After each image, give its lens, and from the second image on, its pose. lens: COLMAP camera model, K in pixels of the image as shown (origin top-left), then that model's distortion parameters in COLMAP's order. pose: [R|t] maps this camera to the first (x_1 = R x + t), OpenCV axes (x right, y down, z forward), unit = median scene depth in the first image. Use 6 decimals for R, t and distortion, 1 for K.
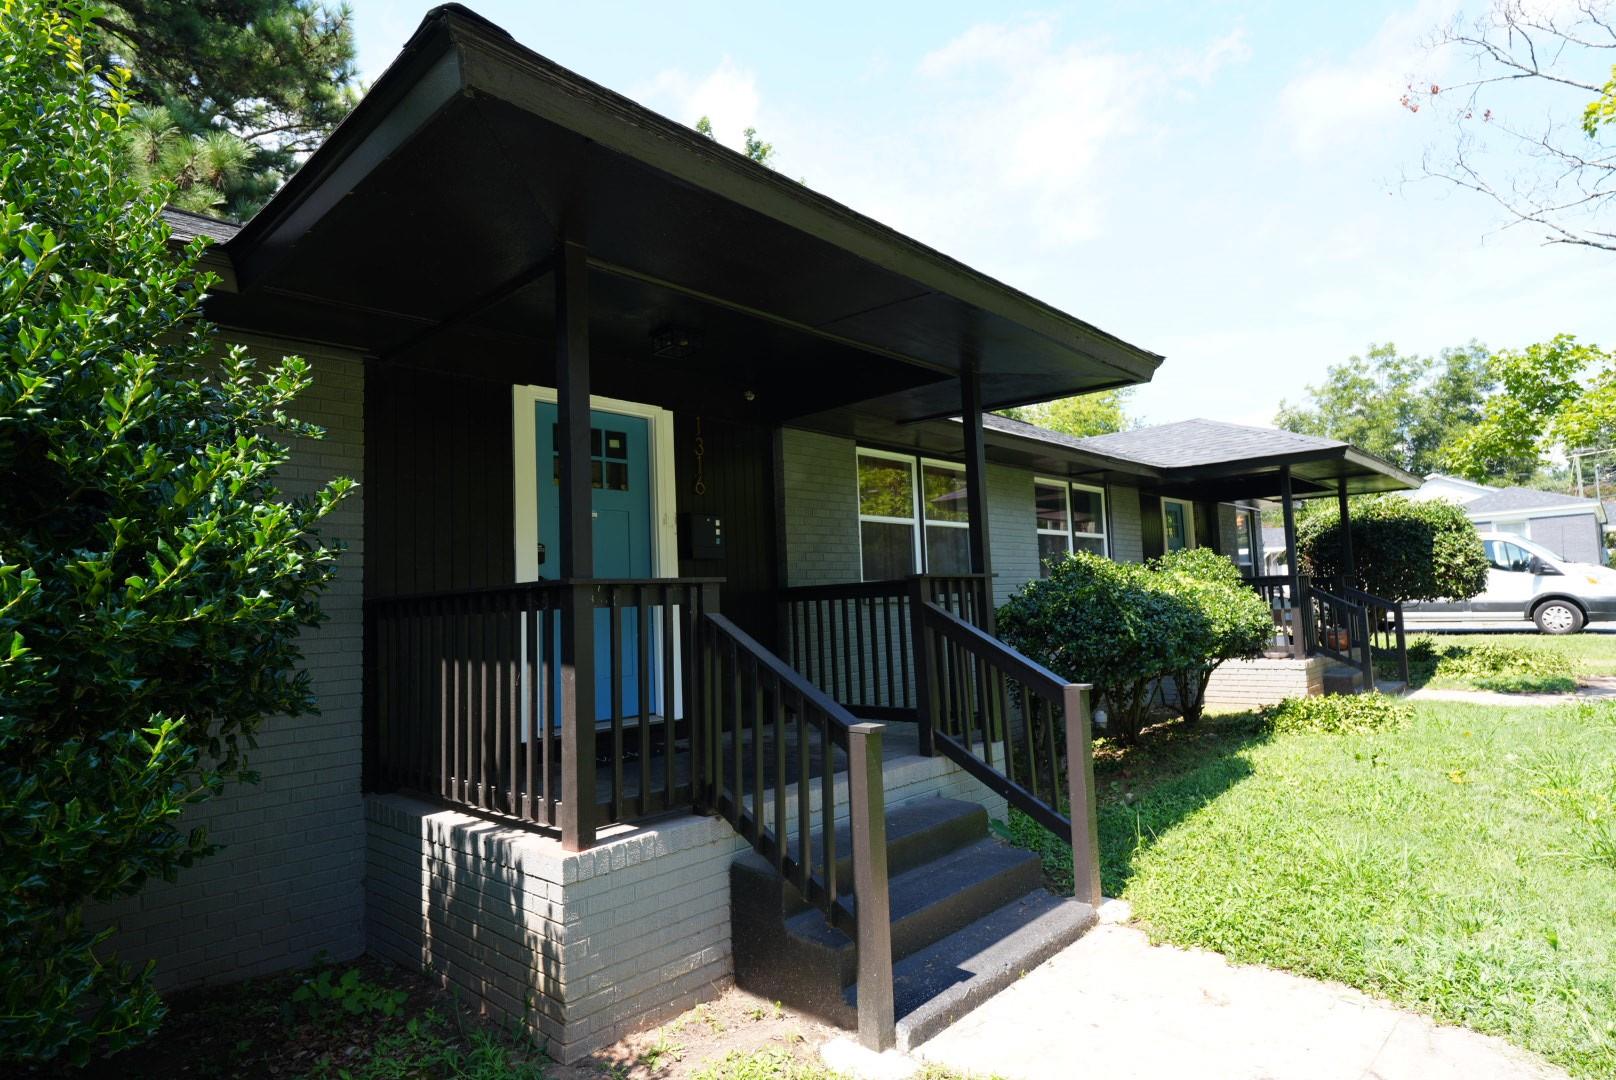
lens RADIAL K [[878.6, 0, 808.8], [0, 878.6, 537.0], [0, 0, 1]] dist [-0.001716, 0.000122]
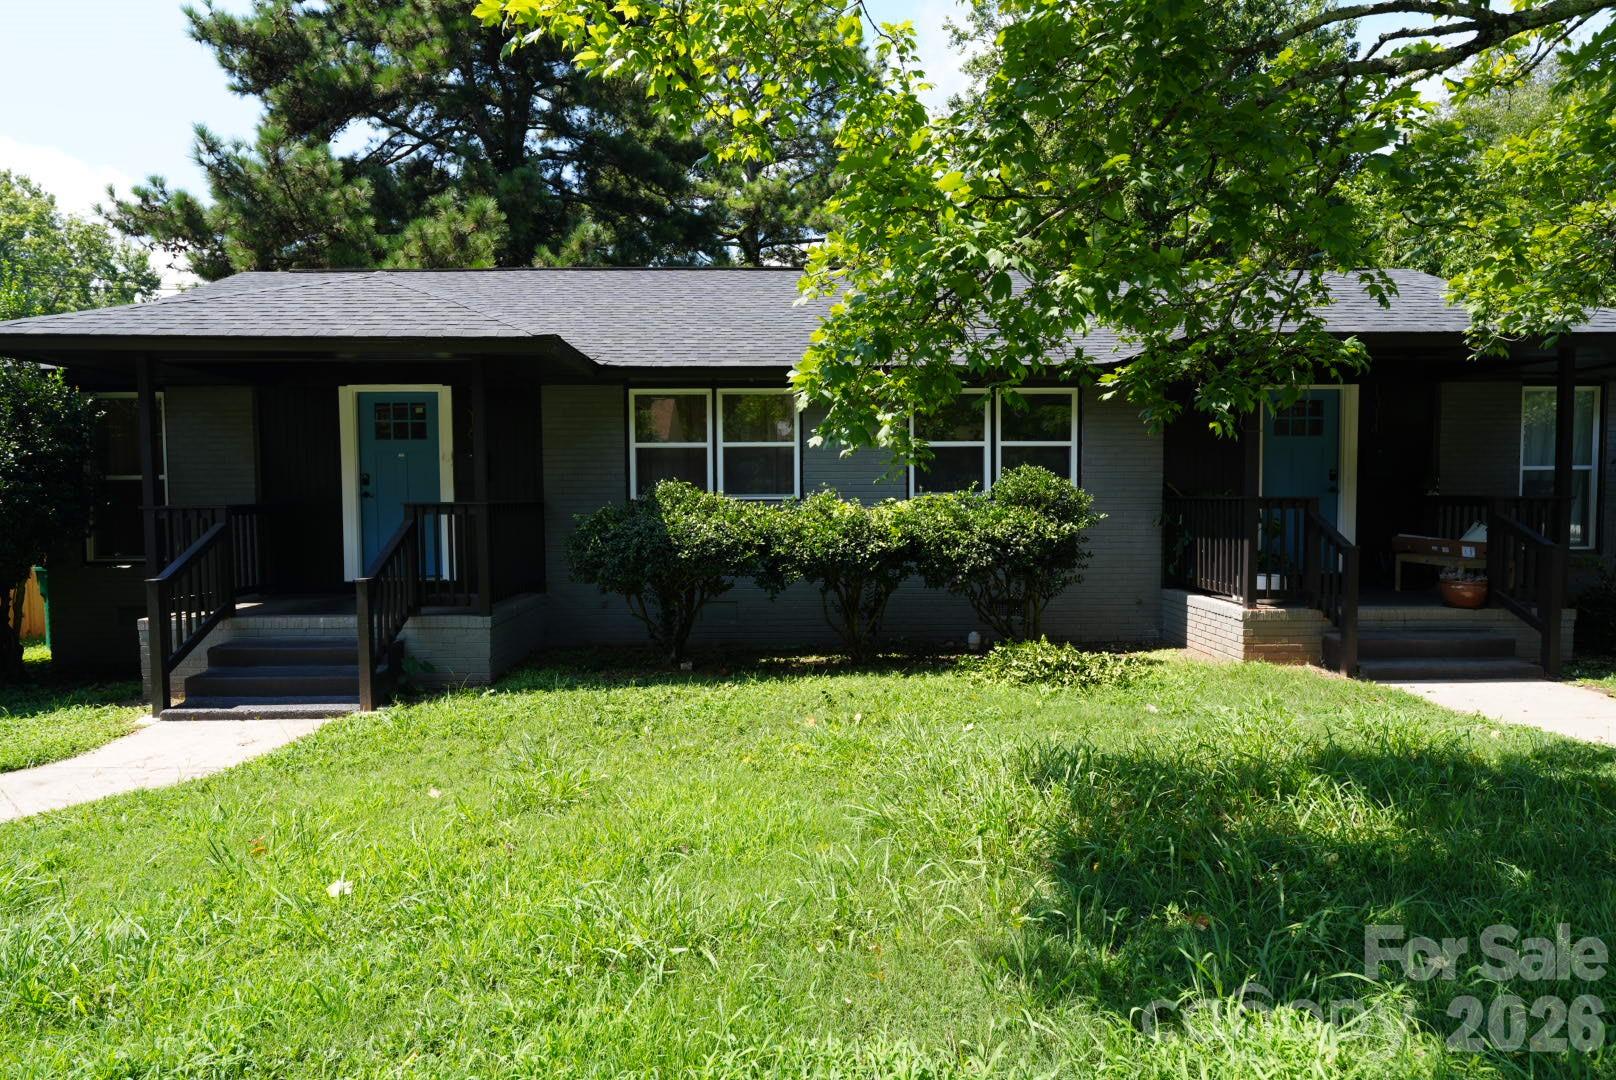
lens RADIAL K [[912.7, 0, 803.5], [0, 912.7, 532.0], [0, 0, 1]] dist [-0.001053, 0.000024]
pose [[0.703373, 0.073006, -0.707062, 1.502622], [0.034347, 0.990059, 0.136394, -0.088662], [0.709991, -0.120222, 0.693873, 0.302365]]
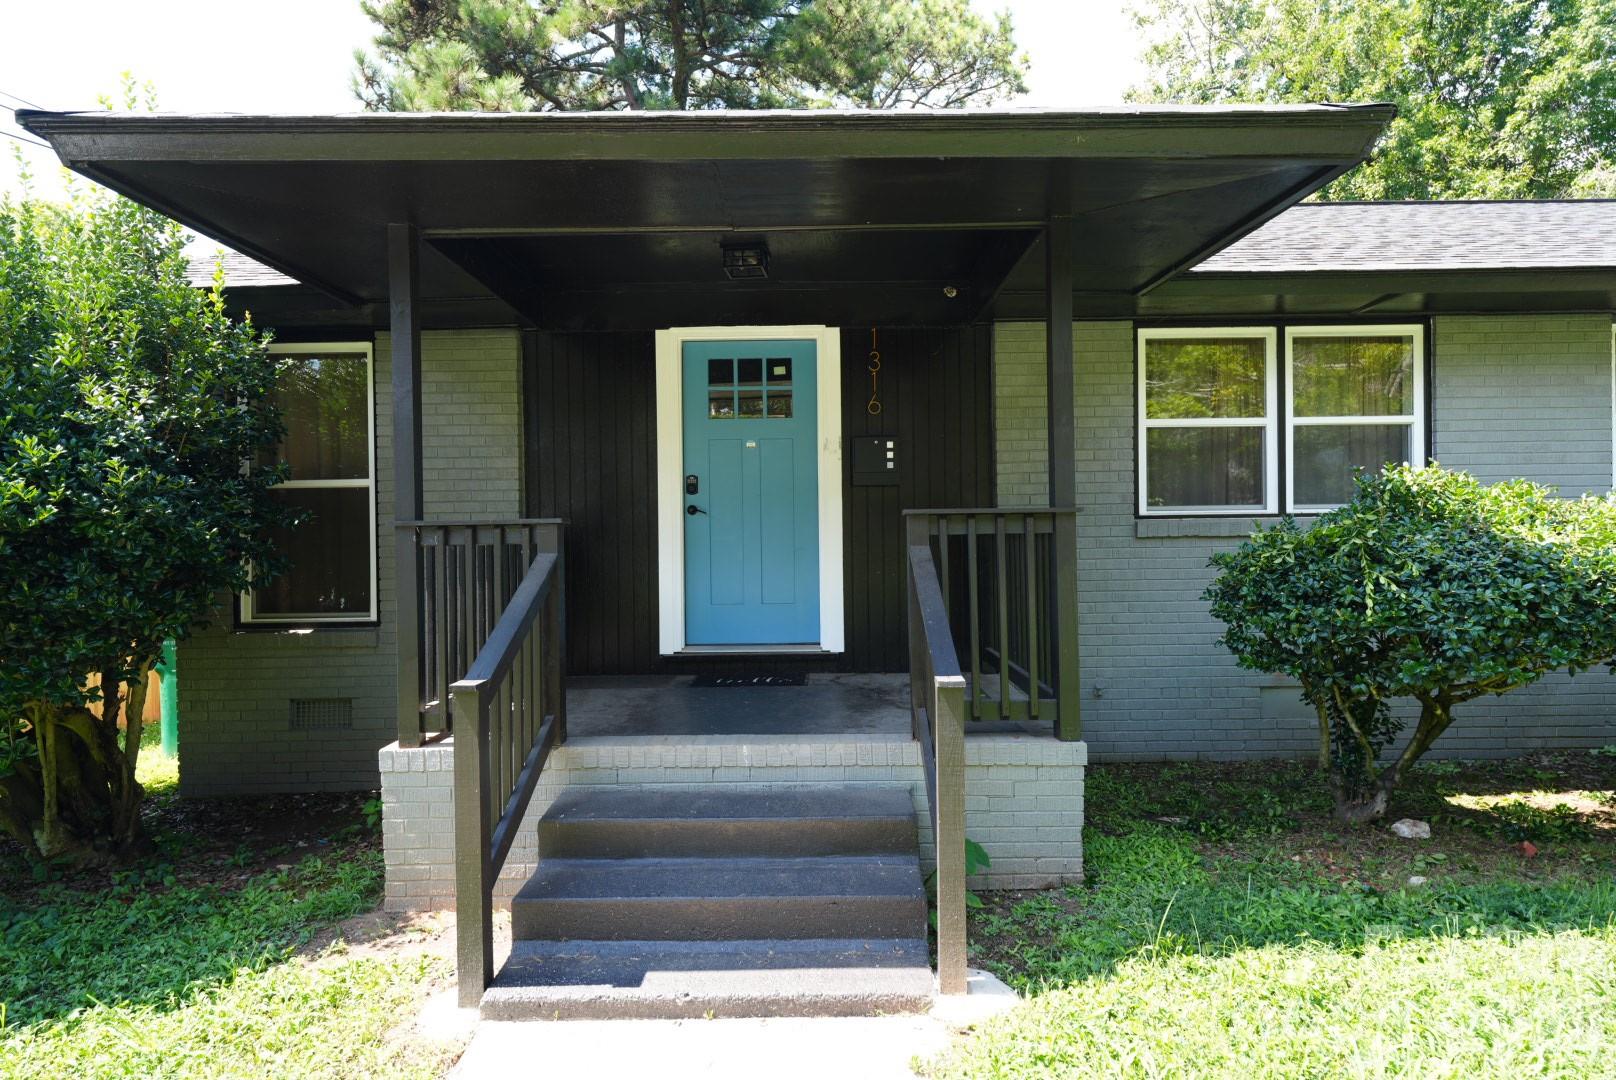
lens RADIAL K [[878.6, 0, 809.0], [0, 878.6, 538.7], [0, 0, 1]] dist [-0.001716, 0.000122]
pose [[0.681510, 0.039826, -0.730724, 0.534702], [0.044463, 0.994420, 0.095666, -0.010646], [0.730457, -0.097688, 0.675936, 0.335570]]
